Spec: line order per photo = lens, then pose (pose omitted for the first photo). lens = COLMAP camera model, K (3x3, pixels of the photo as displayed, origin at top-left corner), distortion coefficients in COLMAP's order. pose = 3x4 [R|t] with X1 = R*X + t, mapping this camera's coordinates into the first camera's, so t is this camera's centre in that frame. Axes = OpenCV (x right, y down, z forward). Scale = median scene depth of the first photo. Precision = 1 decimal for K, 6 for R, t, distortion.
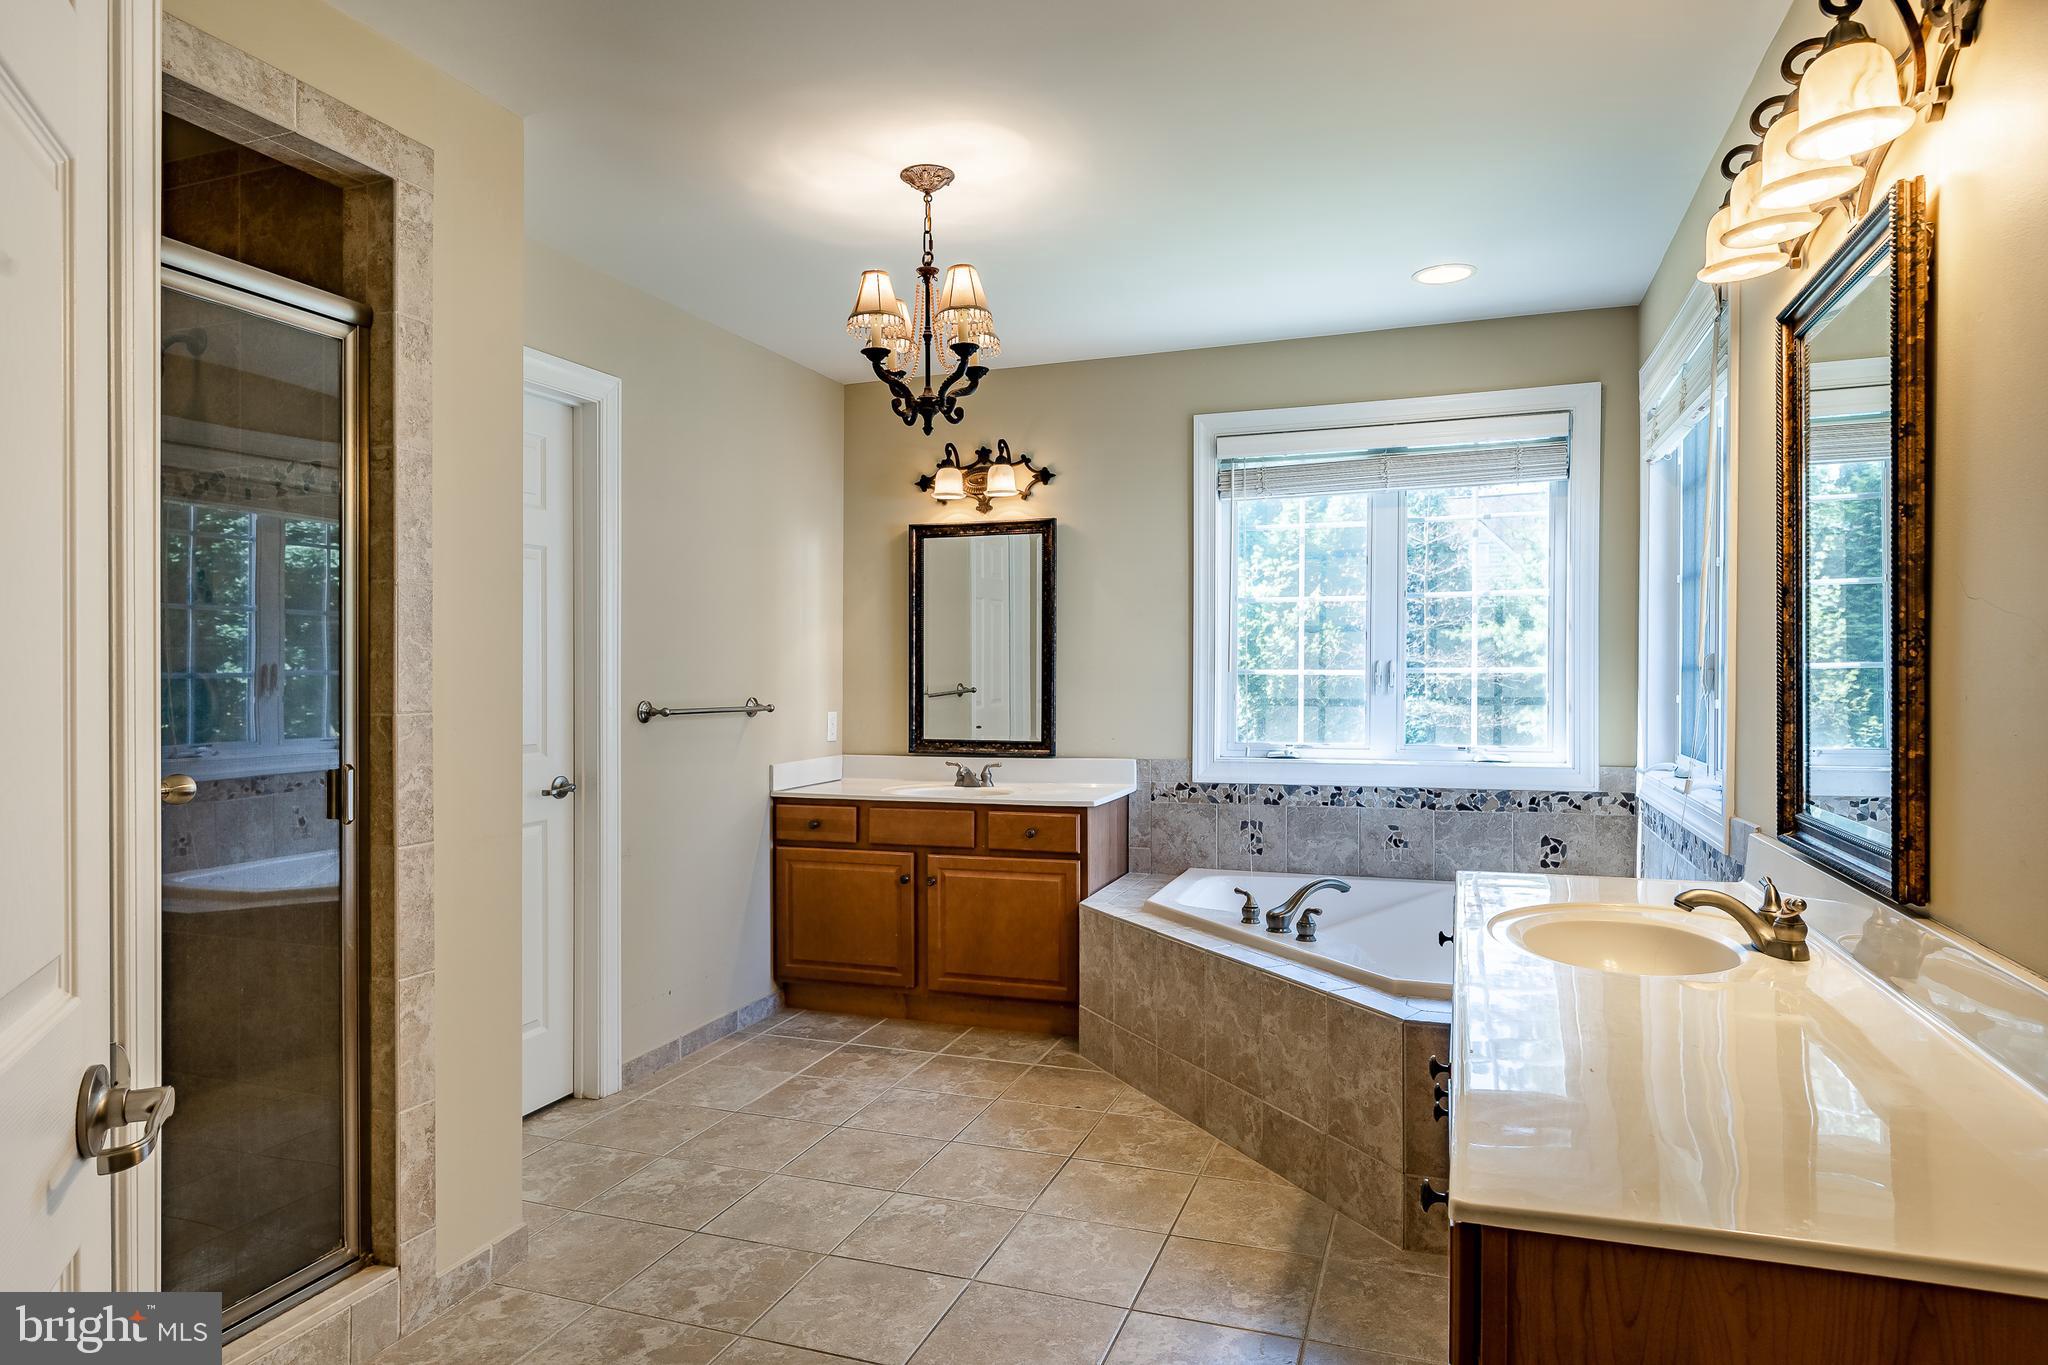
lens RADIAL K [[1221.9, 0, 1022.1], [0, 1221.9, 675.0], [0, 0, 1]] dist [-0.001989, 0.001459]
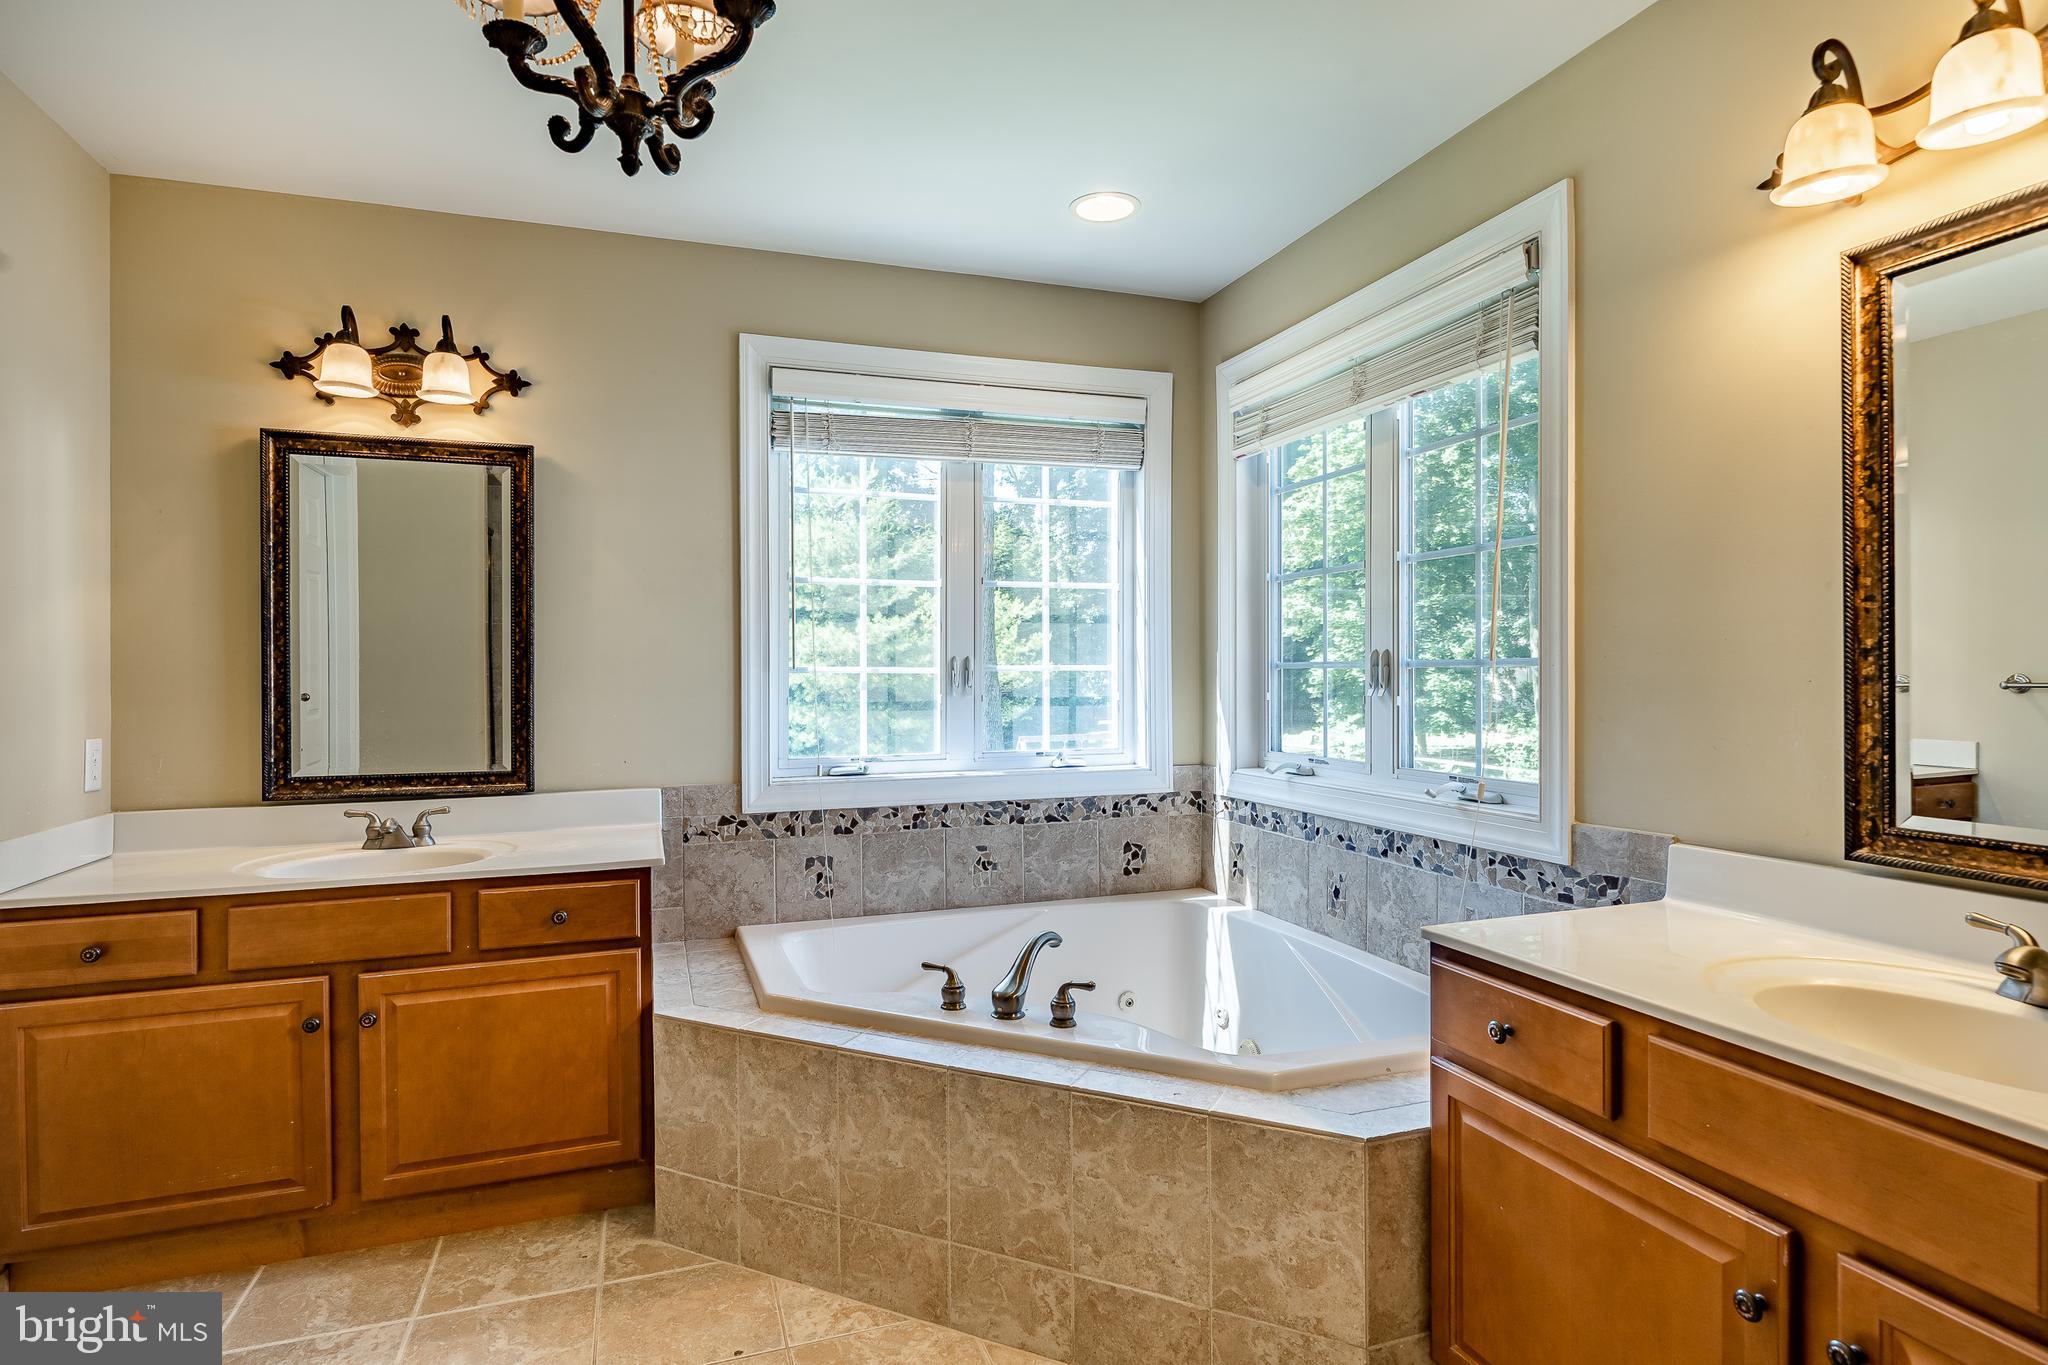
lens RADIAL K [[1070.4, 0, 1024.0], [0, 1070.4, 682.5], [0, 0, 1]] dist [-0.001747, 0.000625]
pose [[0.774410, -0.005926, 0.632656, -0.153872], [0.002932, 0.999979, 0.005778, 0.002523], [-0.632677, -0.002619, 0.774411, 0.389004]]
